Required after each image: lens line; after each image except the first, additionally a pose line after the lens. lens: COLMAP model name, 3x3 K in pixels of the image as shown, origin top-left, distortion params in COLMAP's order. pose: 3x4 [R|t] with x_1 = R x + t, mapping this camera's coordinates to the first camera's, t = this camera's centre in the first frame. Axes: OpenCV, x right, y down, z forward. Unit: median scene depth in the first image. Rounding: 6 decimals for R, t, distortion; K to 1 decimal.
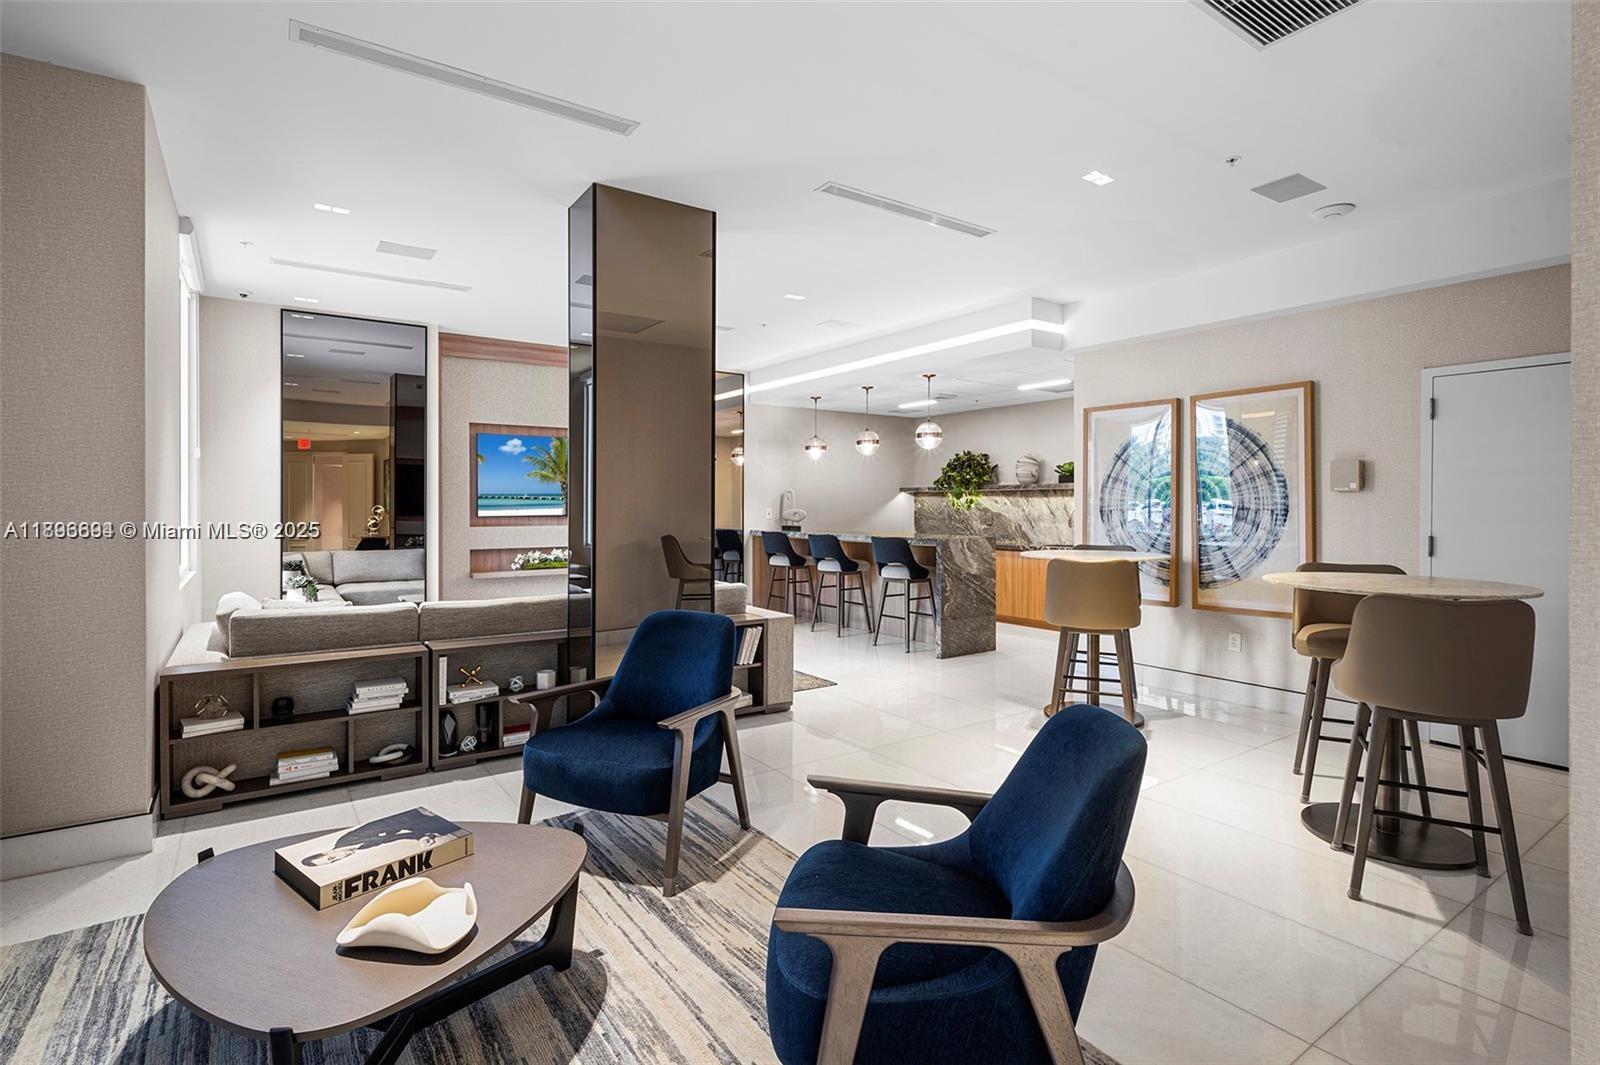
lens RADIAL K [[773.0, 0, 798.9], [0, 773.0, 520.5], [0, 0, 1]] dist [-0.000736, -0.000024]
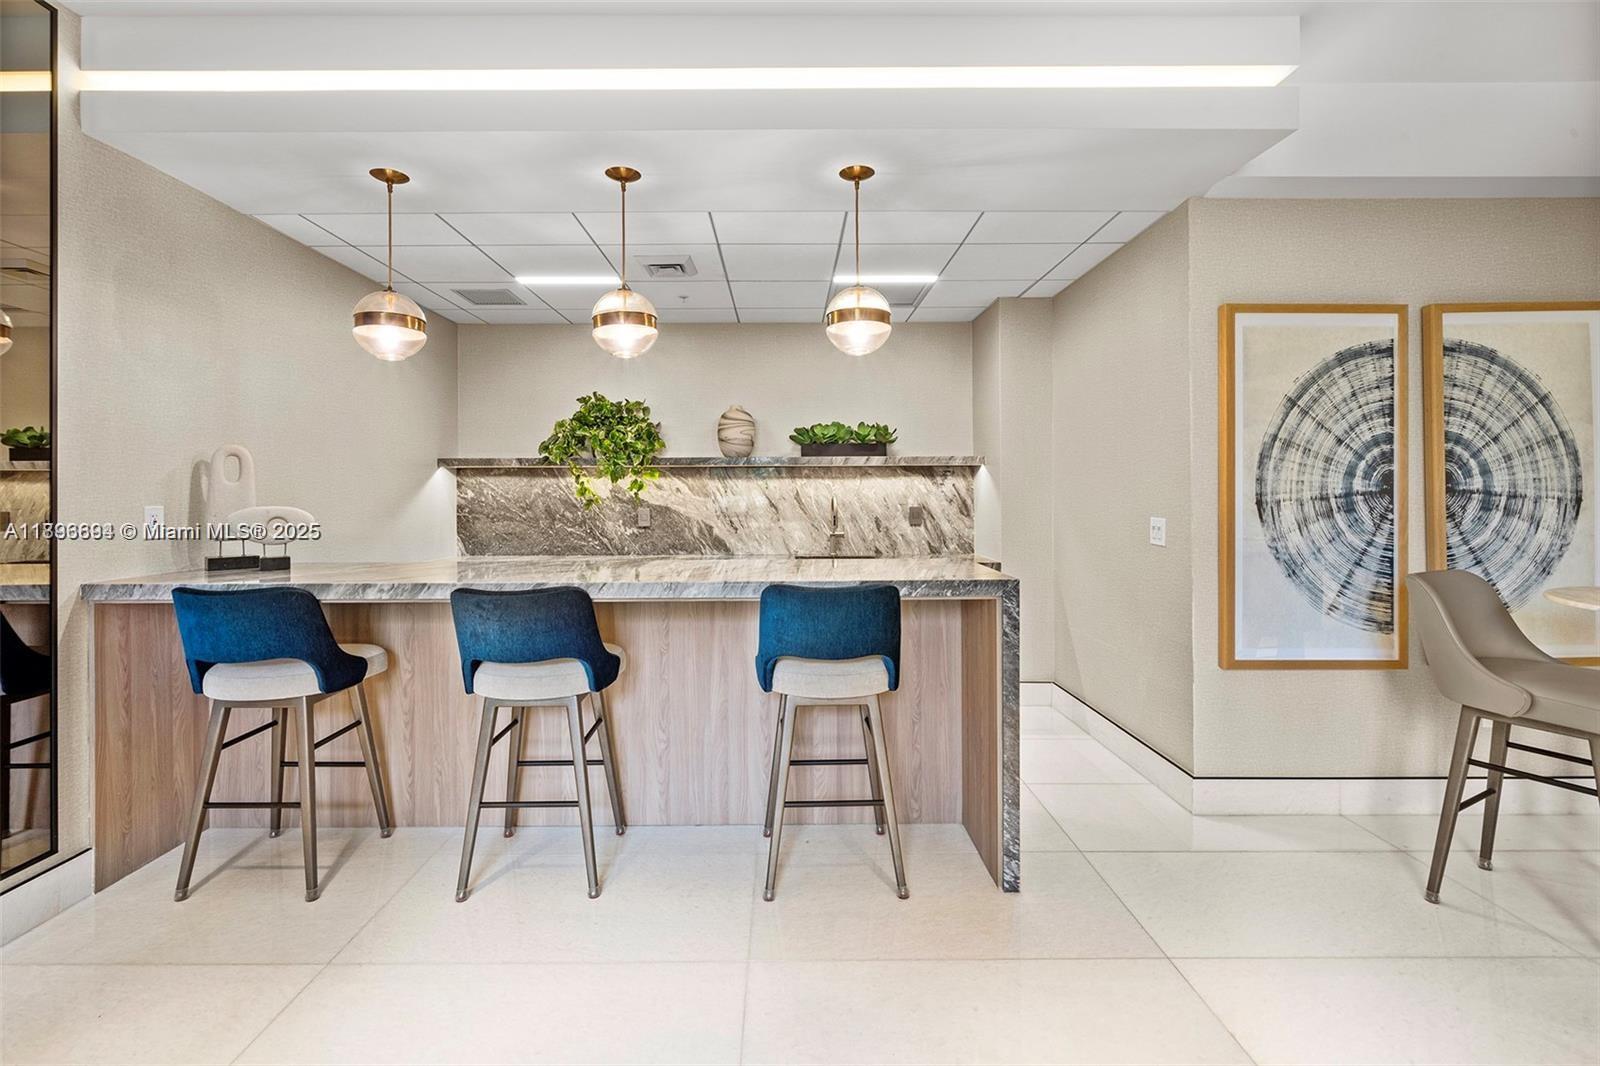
lens RADIAL K [[698.0, 0, 788.5], [0, 698.0, 496.8], [0, 0, 1]] dist [0.000568, 0.000163]
pose [[0.575639, -0.007561, 0.817669, -0.189551], [0.019100, 0.999809, -0.004201, -0.020829], [-0.817481, 0.018036, 0.575673, 1.016228]]
